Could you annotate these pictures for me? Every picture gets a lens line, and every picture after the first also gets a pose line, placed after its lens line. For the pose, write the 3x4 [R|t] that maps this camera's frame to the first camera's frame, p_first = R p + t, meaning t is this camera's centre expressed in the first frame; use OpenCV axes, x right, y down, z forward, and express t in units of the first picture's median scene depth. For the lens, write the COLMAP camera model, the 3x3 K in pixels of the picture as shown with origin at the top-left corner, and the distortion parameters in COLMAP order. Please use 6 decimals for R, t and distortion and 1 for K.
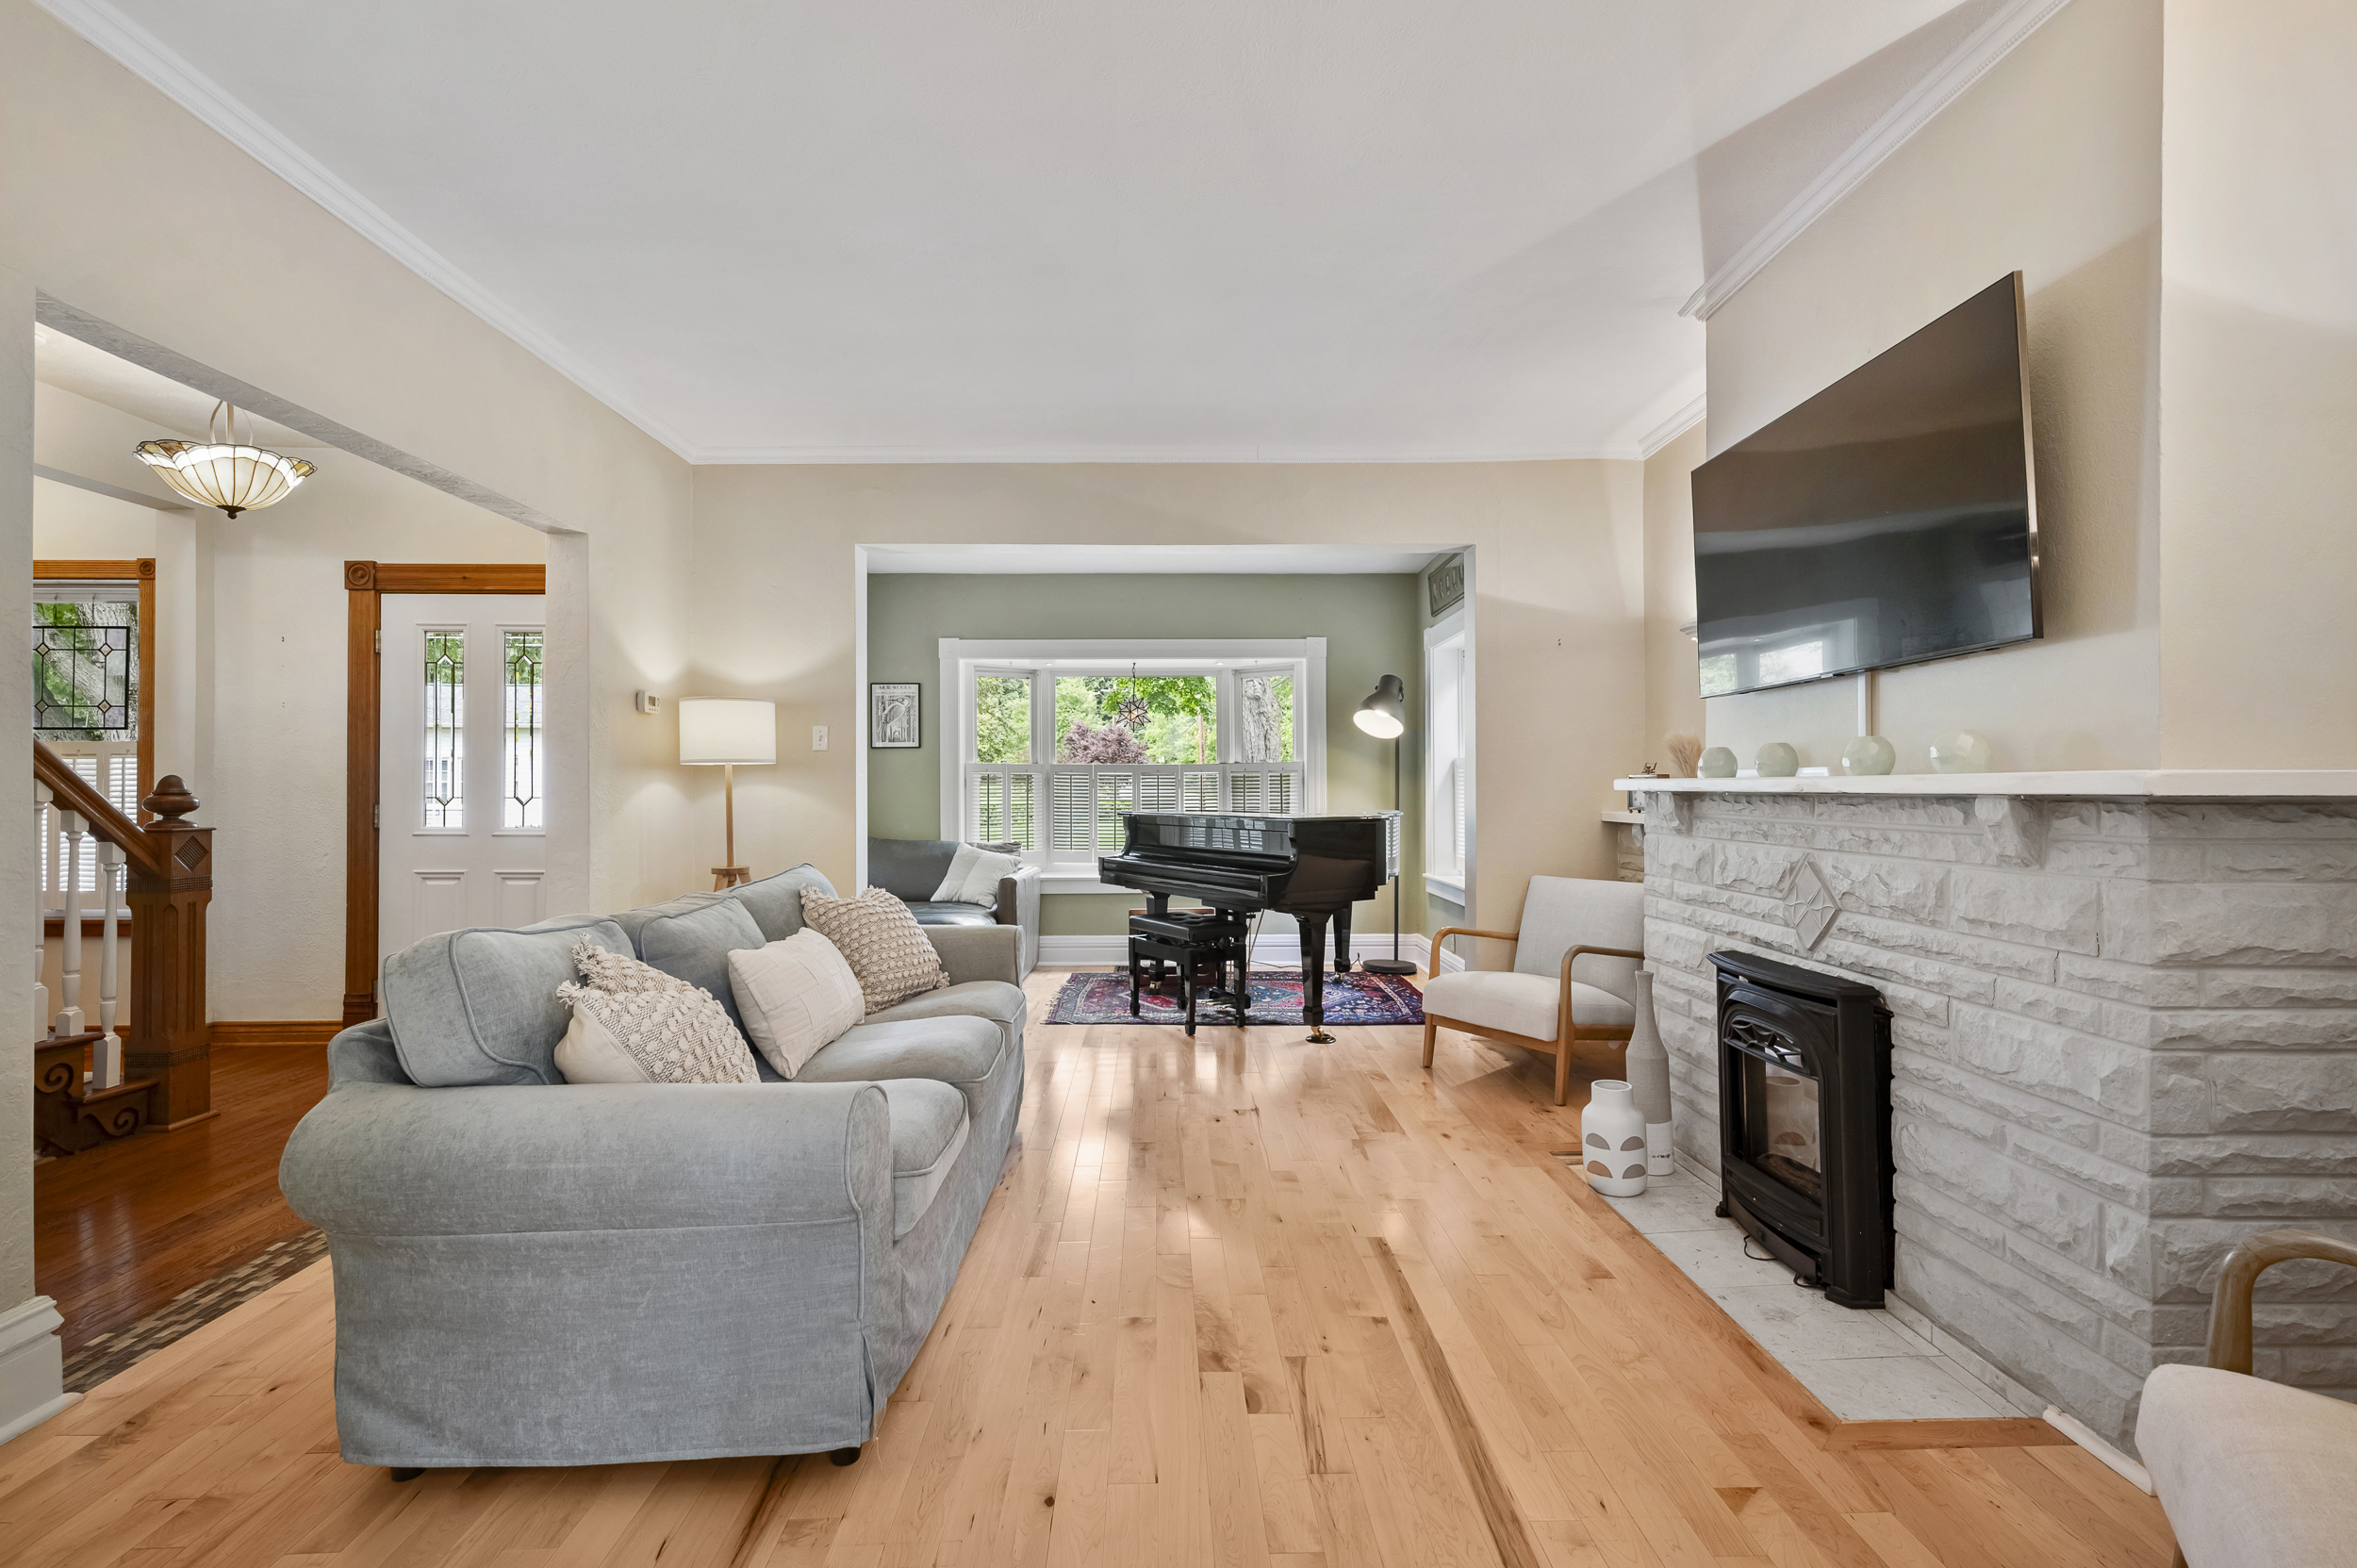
lens RADIAL K [[1040.9, 0, 1172.9], [0, 1040.9, 783.6], [0, 0, 1]] dist [-0.001473, 0.000946]
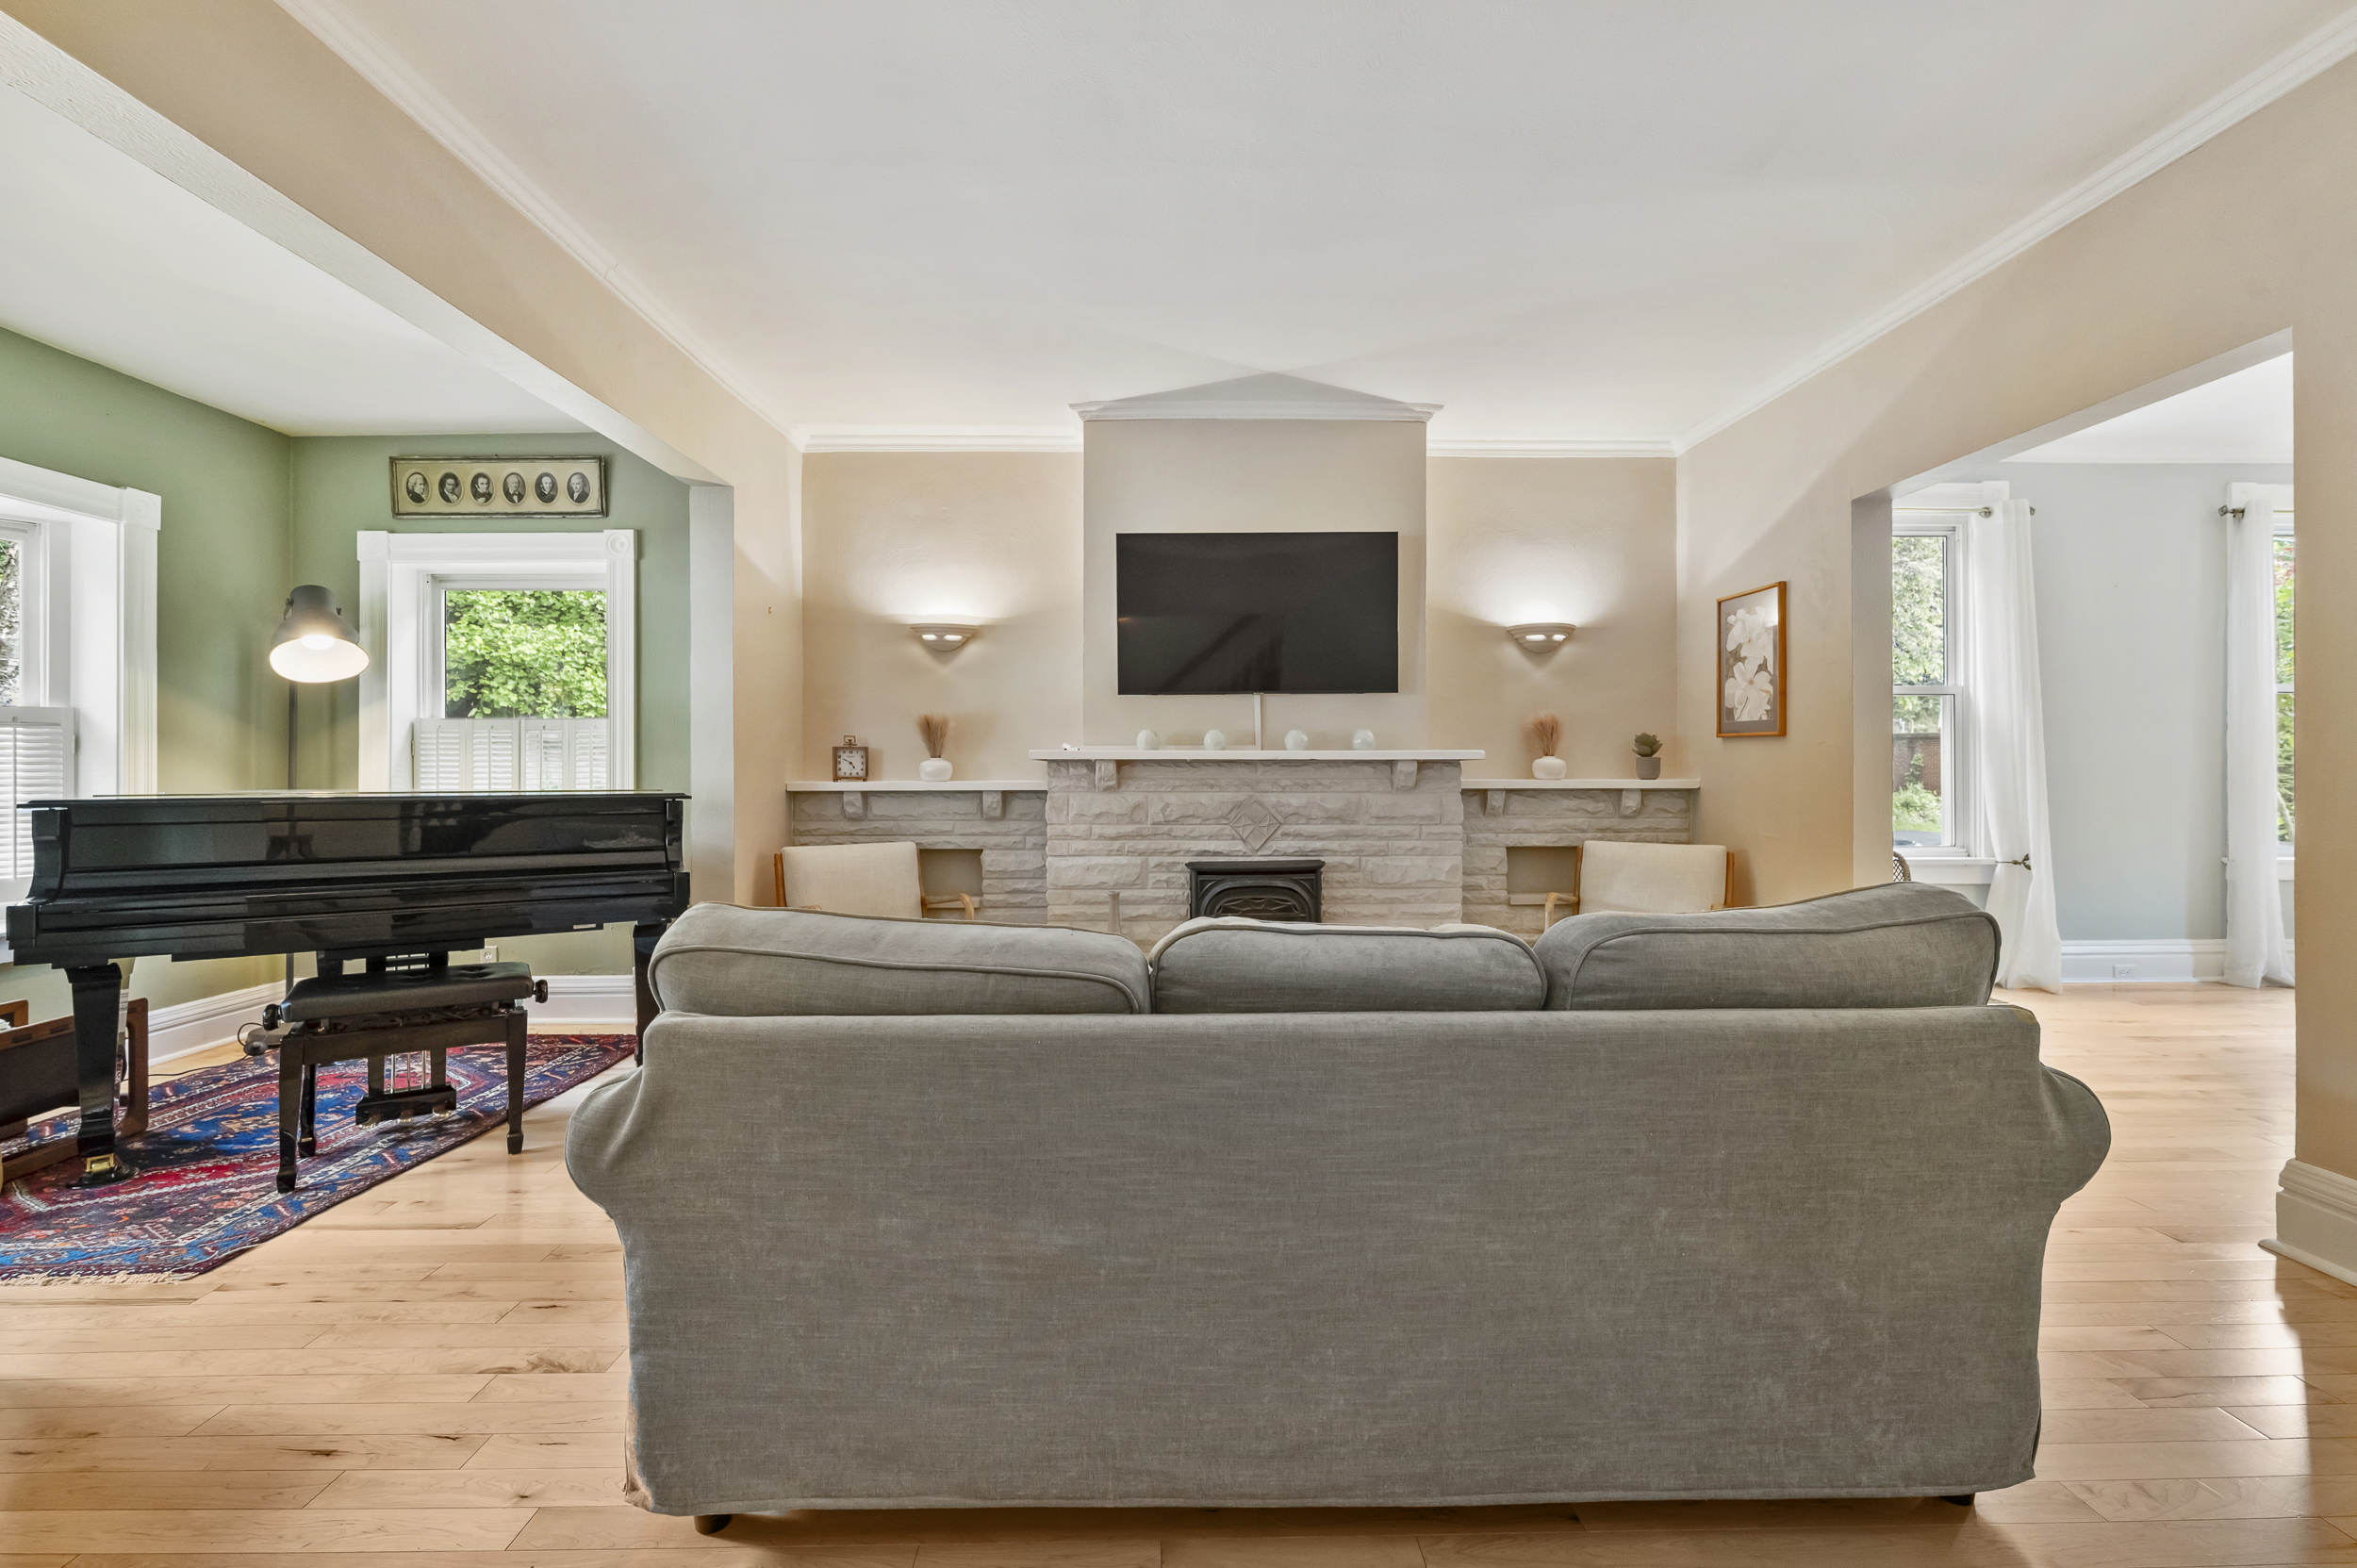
lens RADIAL K [[1025.8, 0, 1180.2], [0, 1025.8, 759.5], [0, 0, 1]] dist [-0.002830, -0.001569]
pose [[-0.012402, 0.013432, 0.999833, -0.551242], [-0.002575, 0.999906, -0.013465, 0.015763], [-0.999920, -0.002741, -0.012366, 0.574424]]
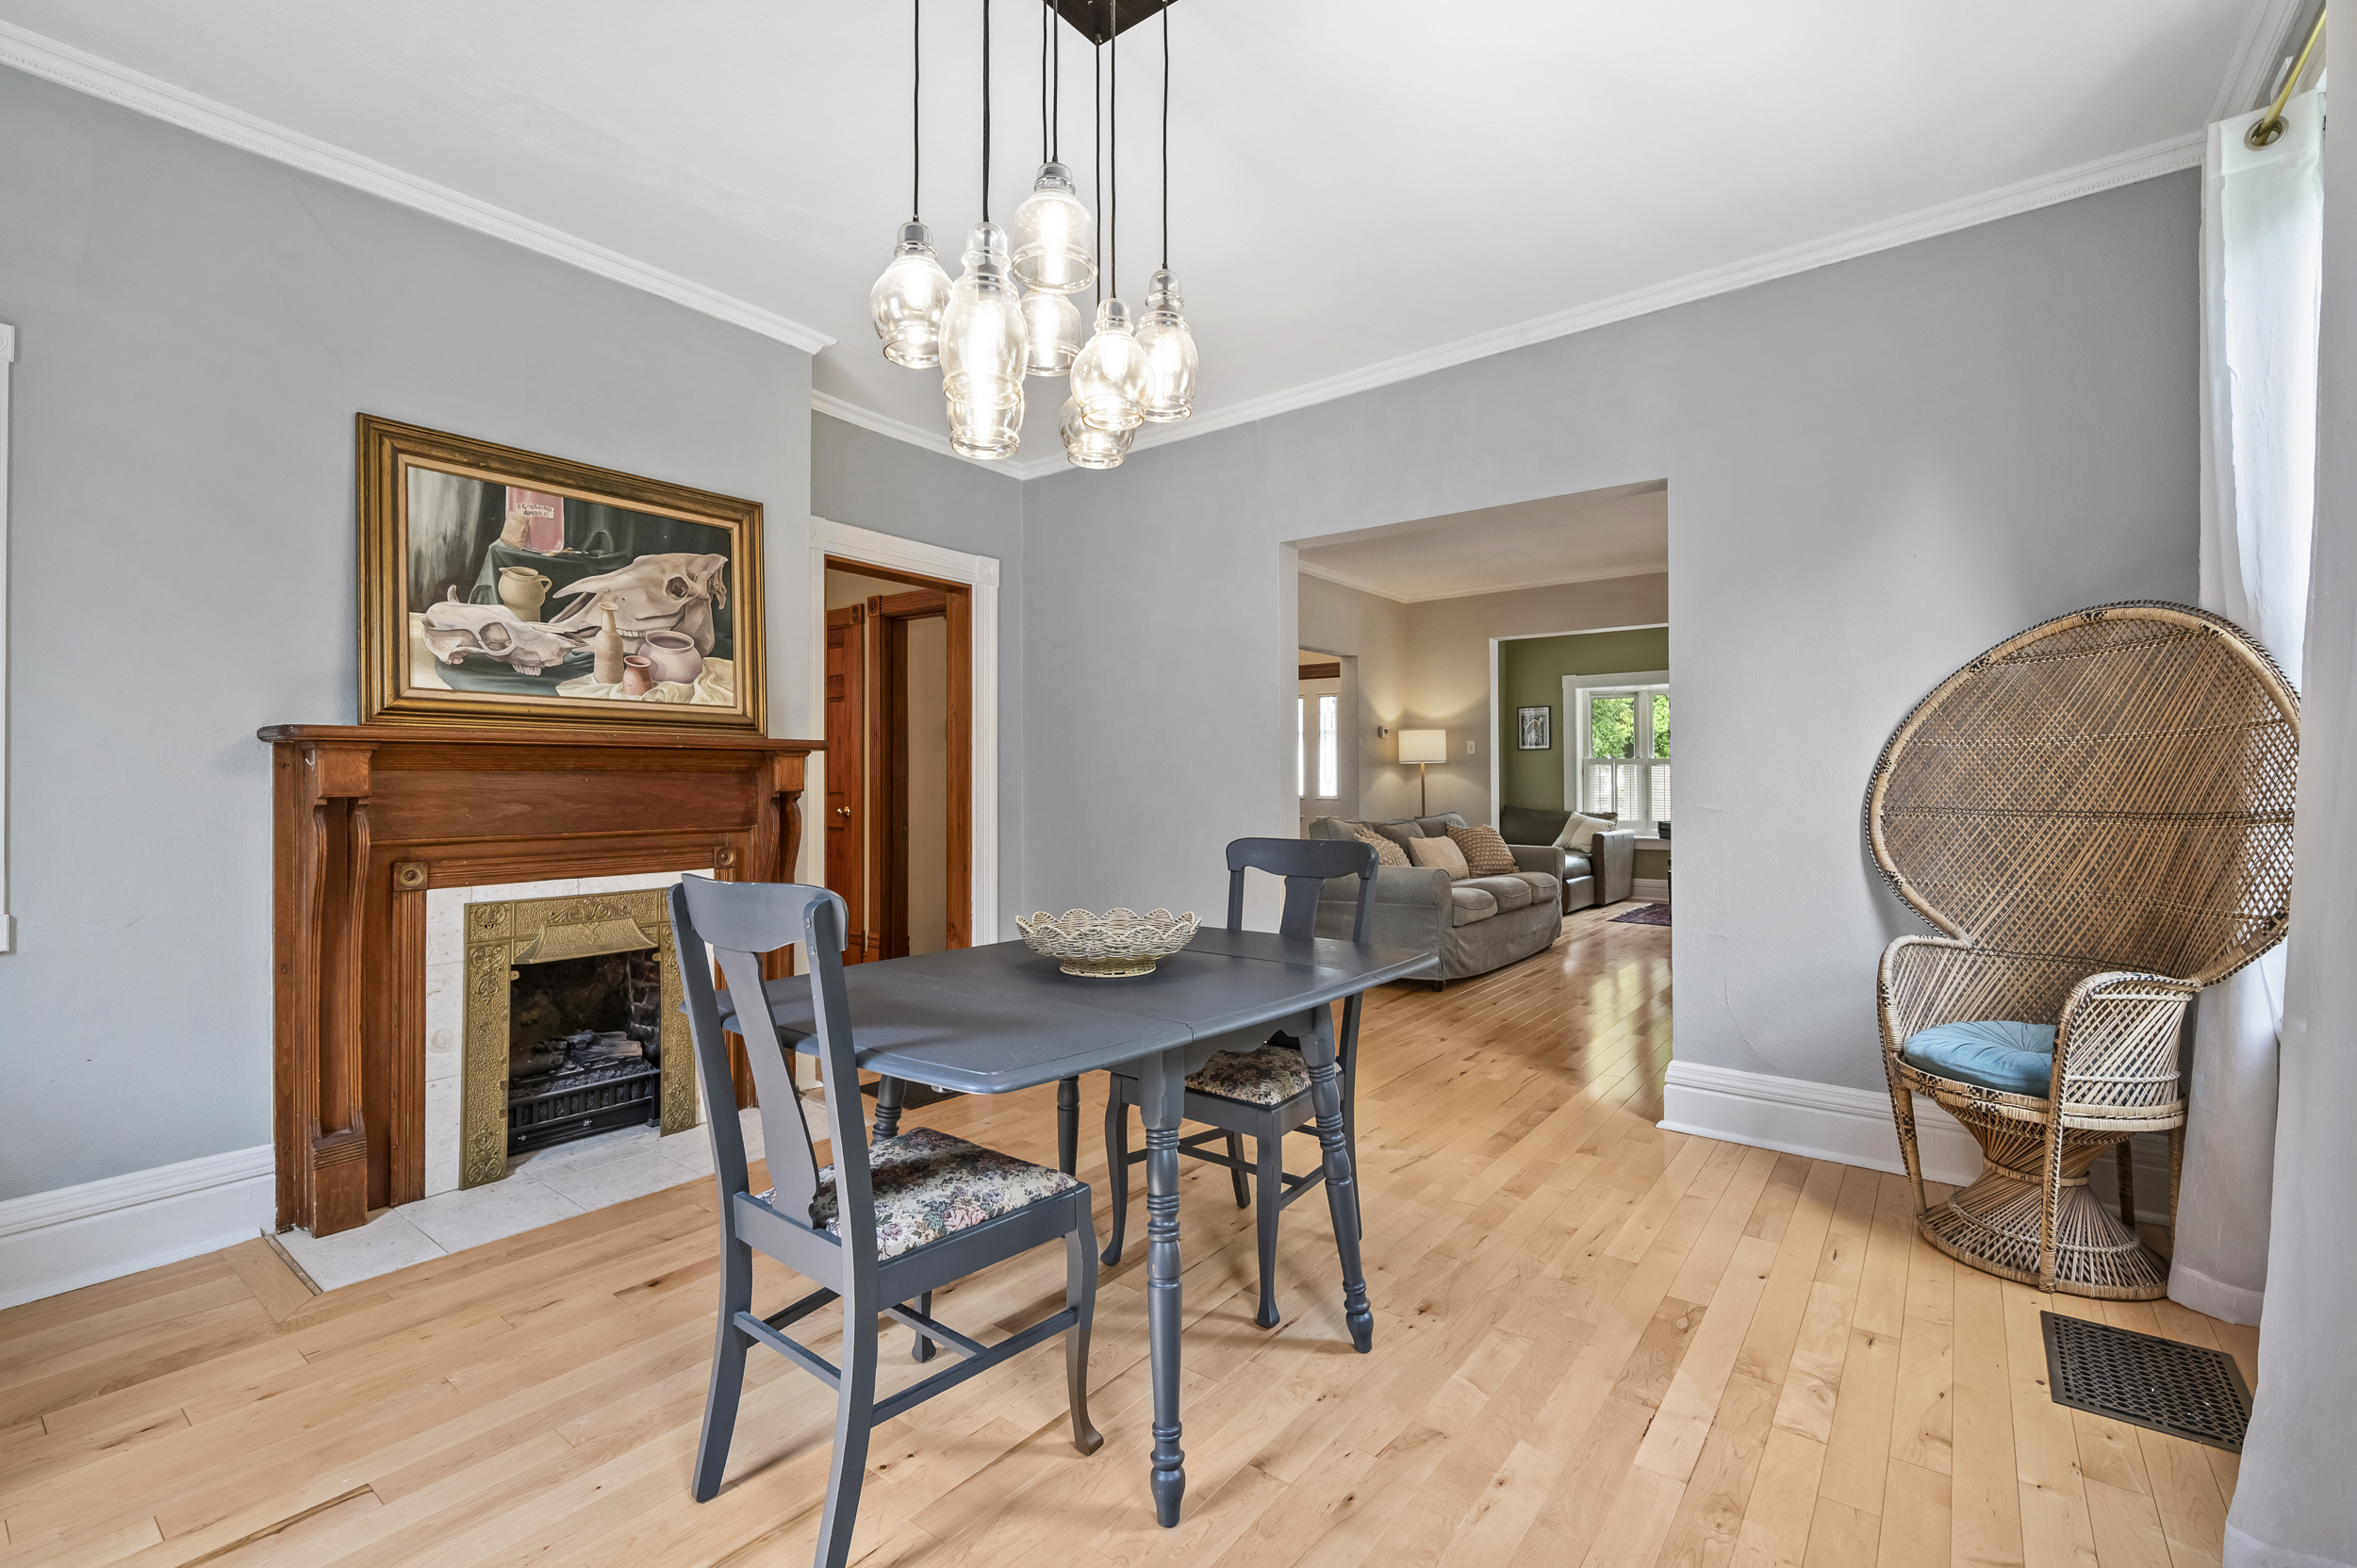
lens RADIAL K [[1025.8, 0, 1180.4], [0, 1025.8, 780.2], [0, 0, 1]] dist [-0.002830, -0.001569]
pose [[0.783931, 0.000848, -0.620848, 0.338154], [0.003055, 0.999982, 0.005224, 0.001432], [0.620841, -0.005992, 0.783914, -0.646853]]
